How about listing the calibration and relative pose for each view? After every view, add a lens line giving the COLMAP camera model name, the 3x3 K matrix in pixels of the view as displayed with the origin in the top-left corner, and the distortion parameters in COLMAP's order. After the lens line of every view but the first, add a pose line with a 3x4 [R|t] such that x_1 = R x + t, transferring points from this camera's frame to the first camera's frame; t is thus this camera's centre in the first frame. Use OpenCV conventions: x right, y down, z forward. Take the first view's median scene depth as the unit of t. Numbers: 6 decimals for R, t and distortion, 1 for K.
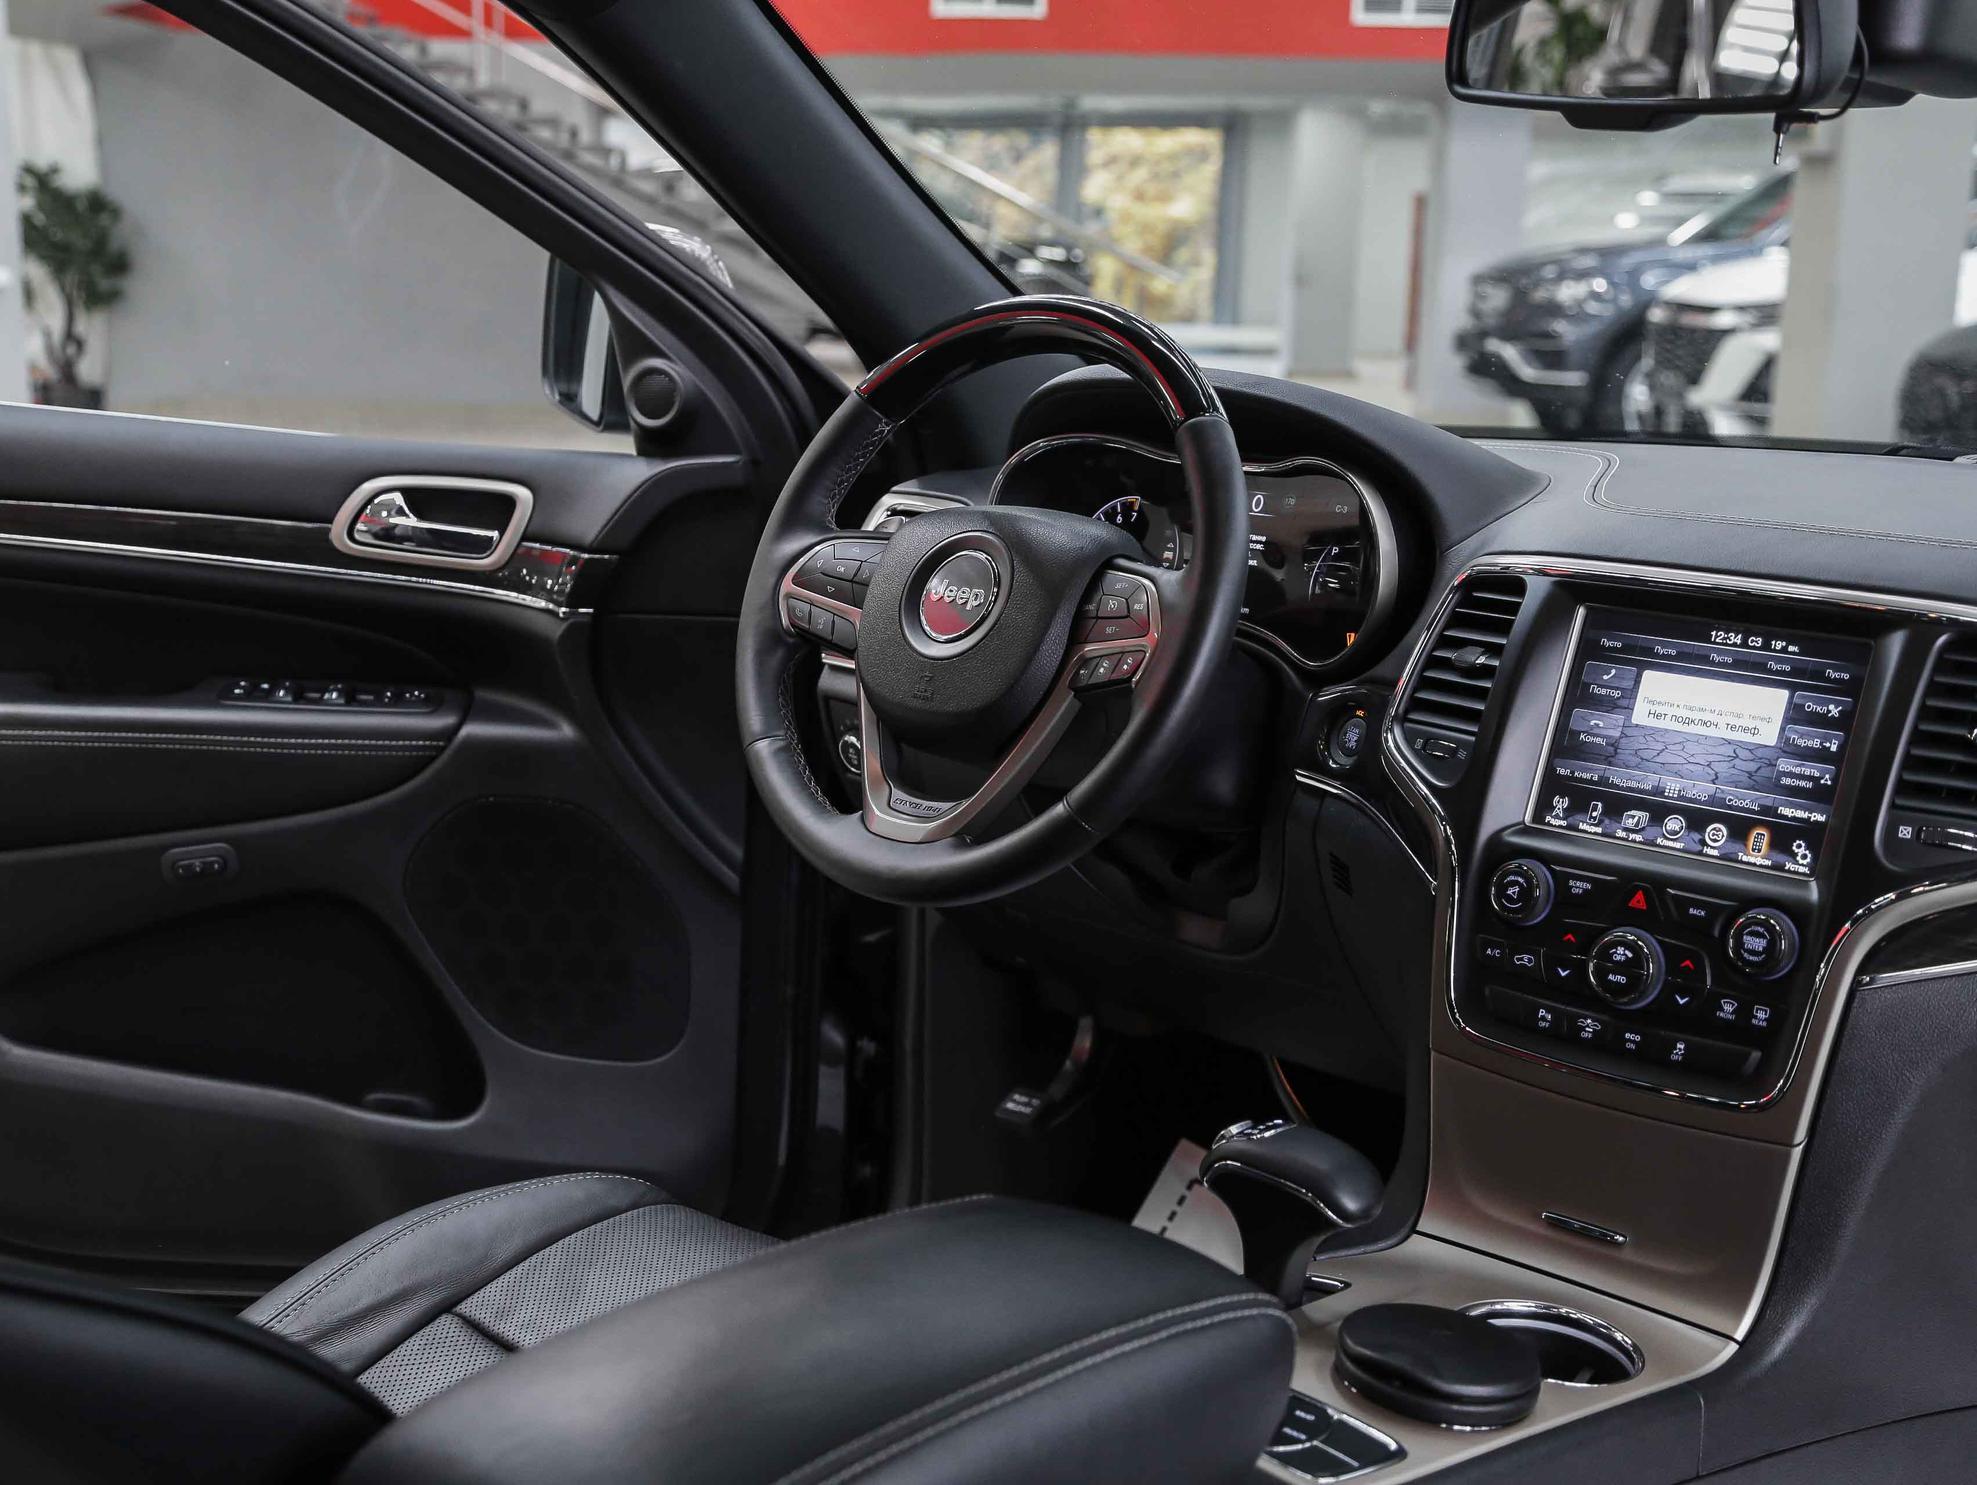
lens RADIAL K [[2729.3, 0, 986.9], [0, 2729.3, 754.8], [0, 0, 1]] dist [0.097494, 0.000000]
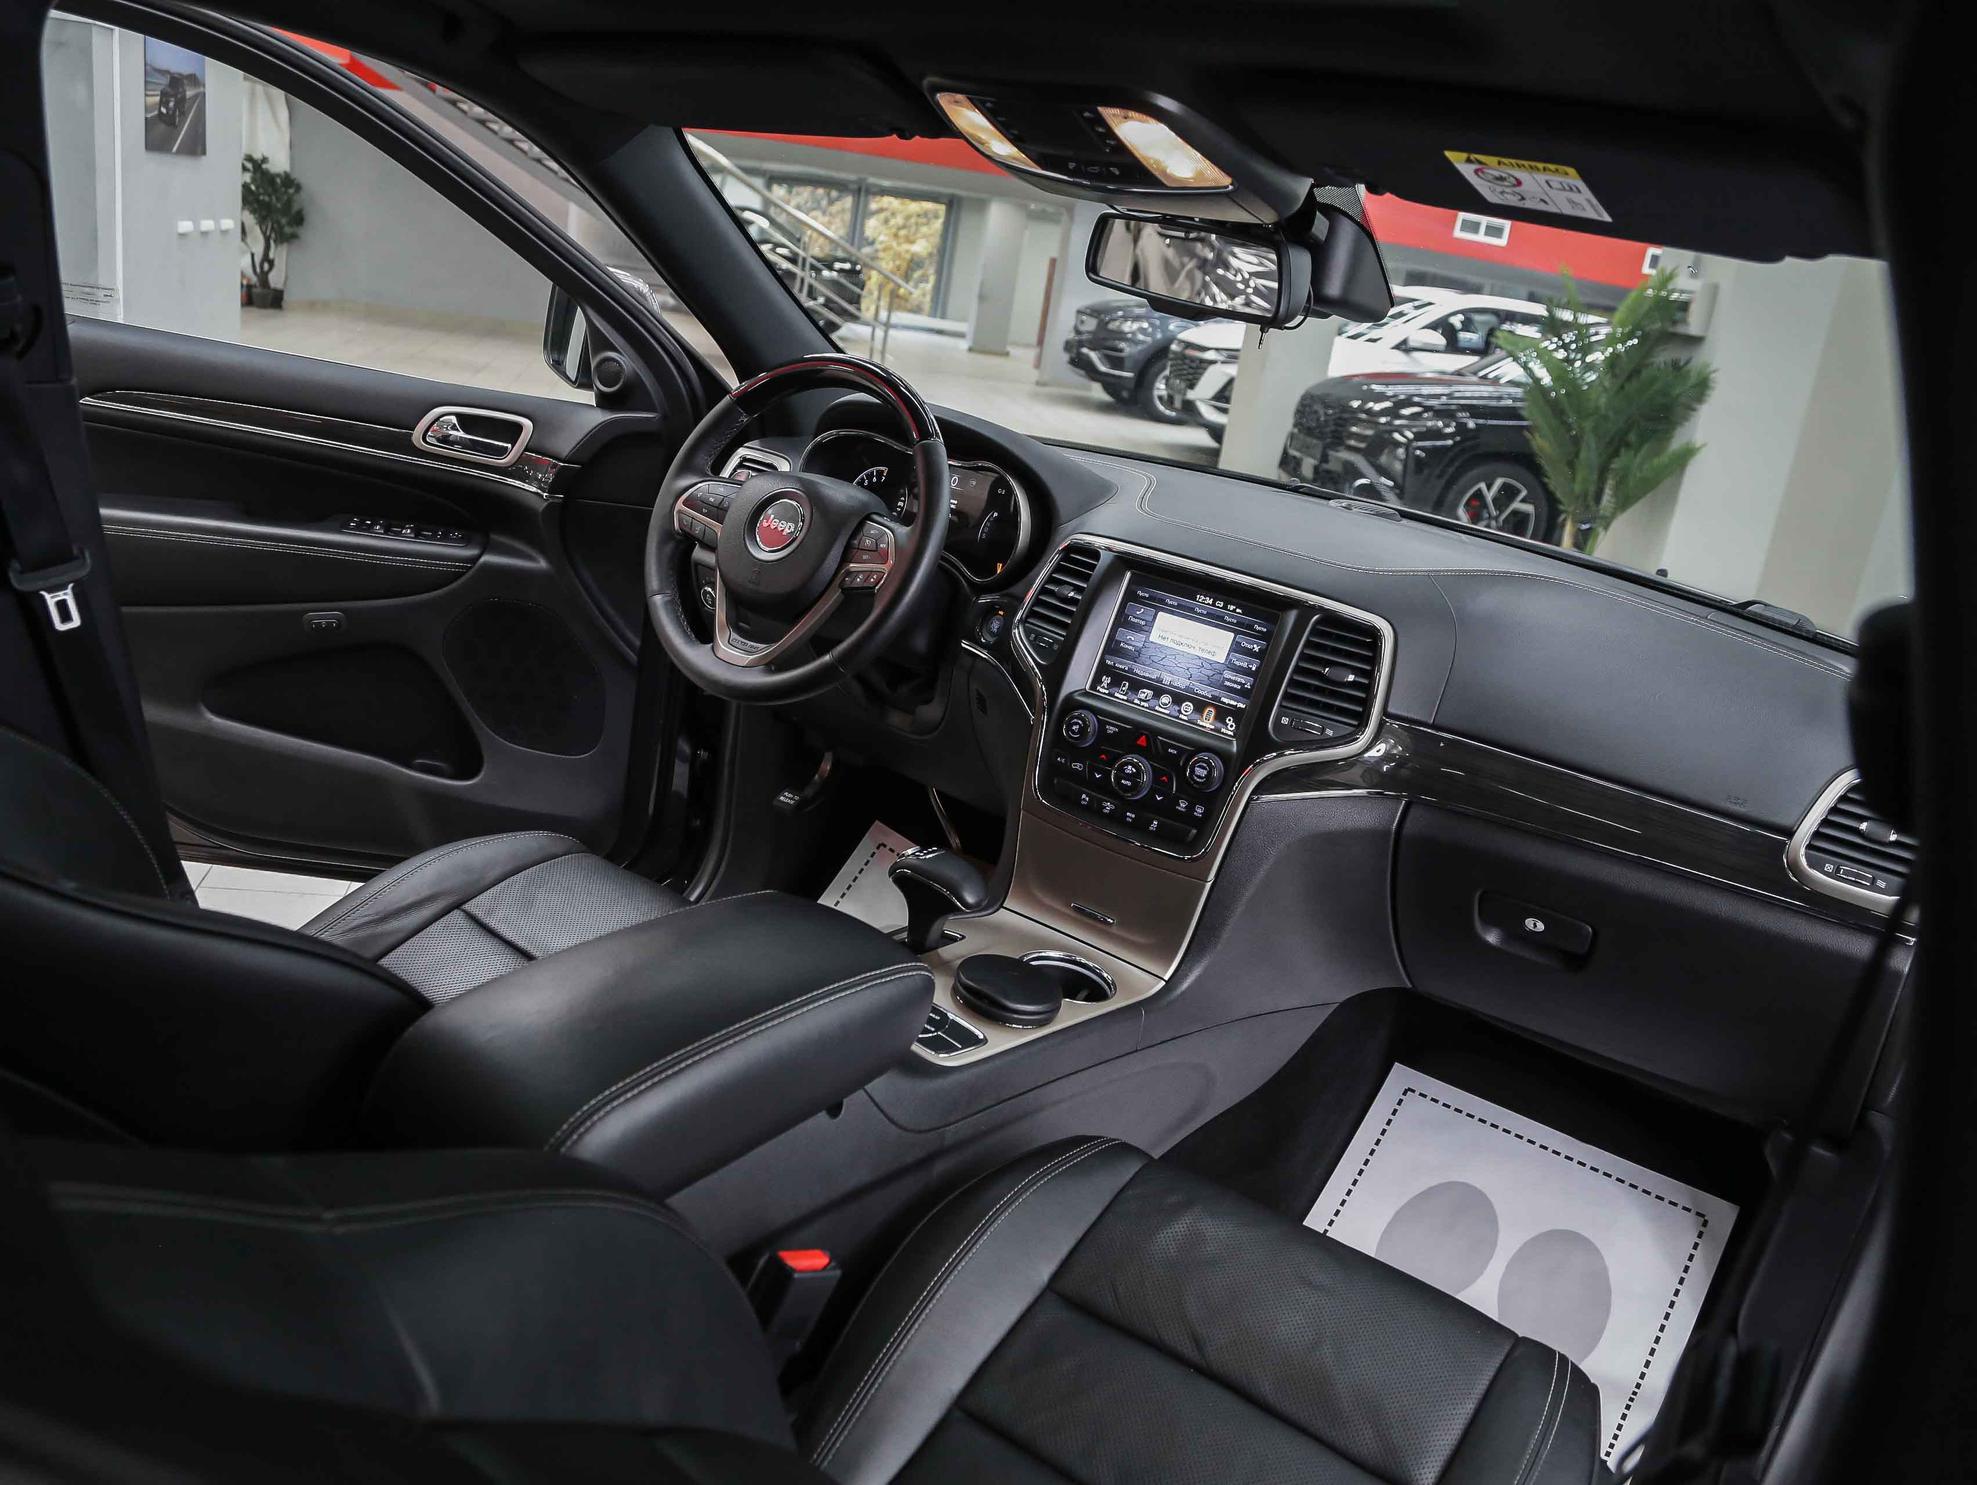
lens RADIAL K [[1531.1, 0, 979.4], [0, 1531.1, 757.6], [0, 0, 1]] dist [-0.106286, 0.039337]
pose [[0.986733, 0.080749, 0.140844, -0.009633], [-0.098873, 0.986985, 0.126826, -0.048843], [-0.128770, -0.139069, 0.981875, 0.016991]]
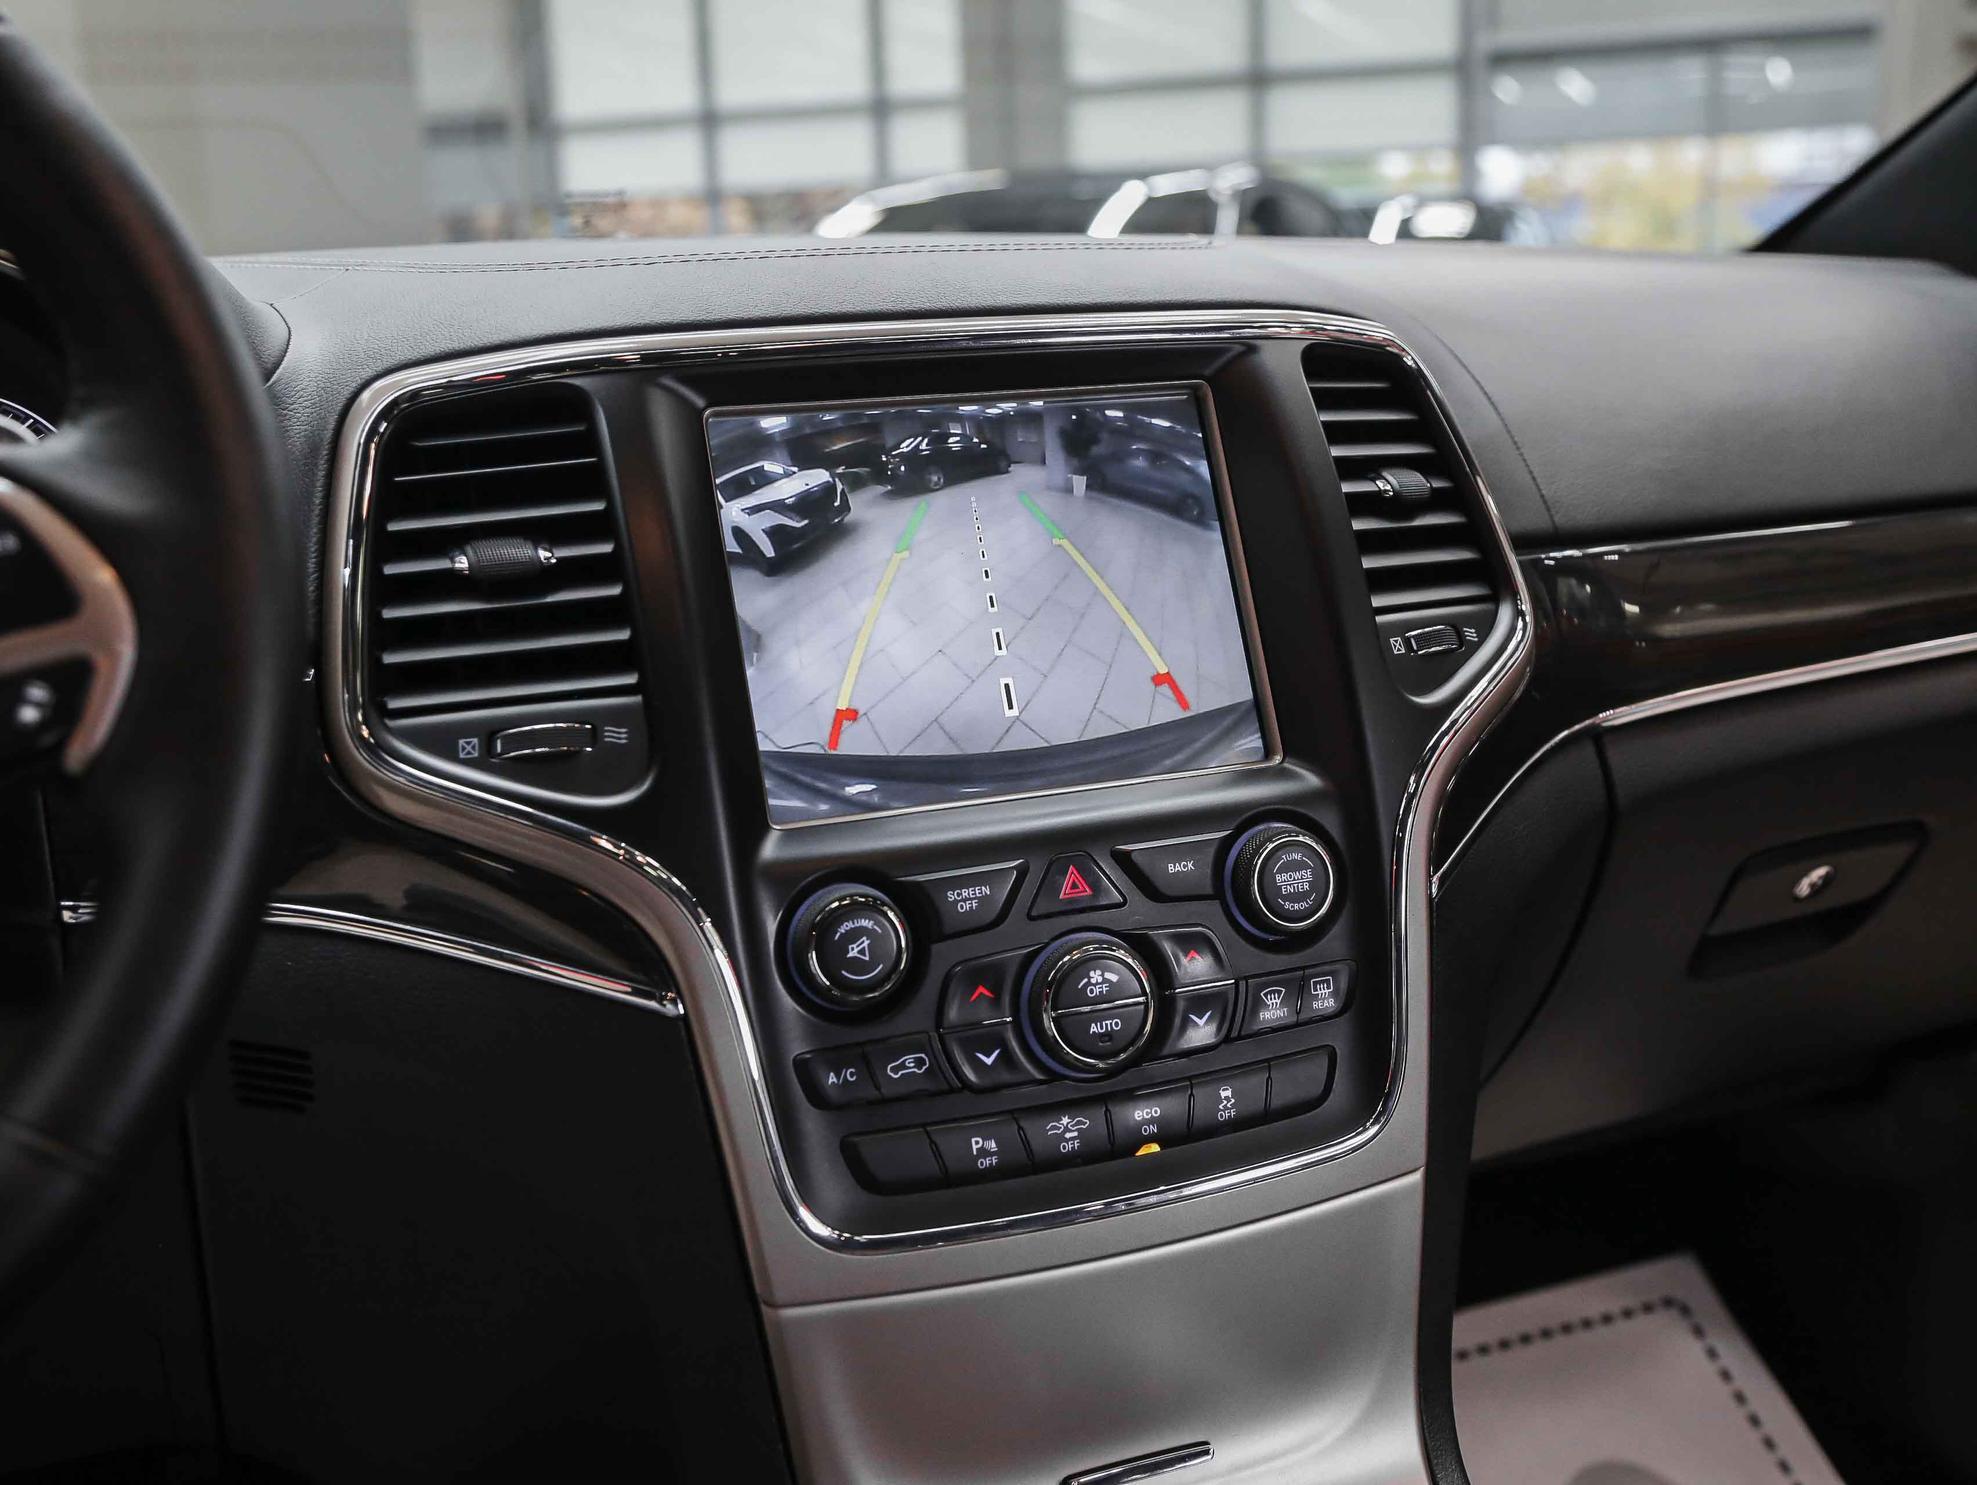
lens RADIAL K [[2205.9, 0, 983.0], [0, 2205.9, 734.0], [0, 0, 1]] dist [0.001247, 0.000000]
pose [[0.427457, -0.226995, 0.875073, -0.144924], [0.228873, 0.963602, 0.138160, -0.039342], [-0.874584, 0.141223, 0.463852, 0.728542]]
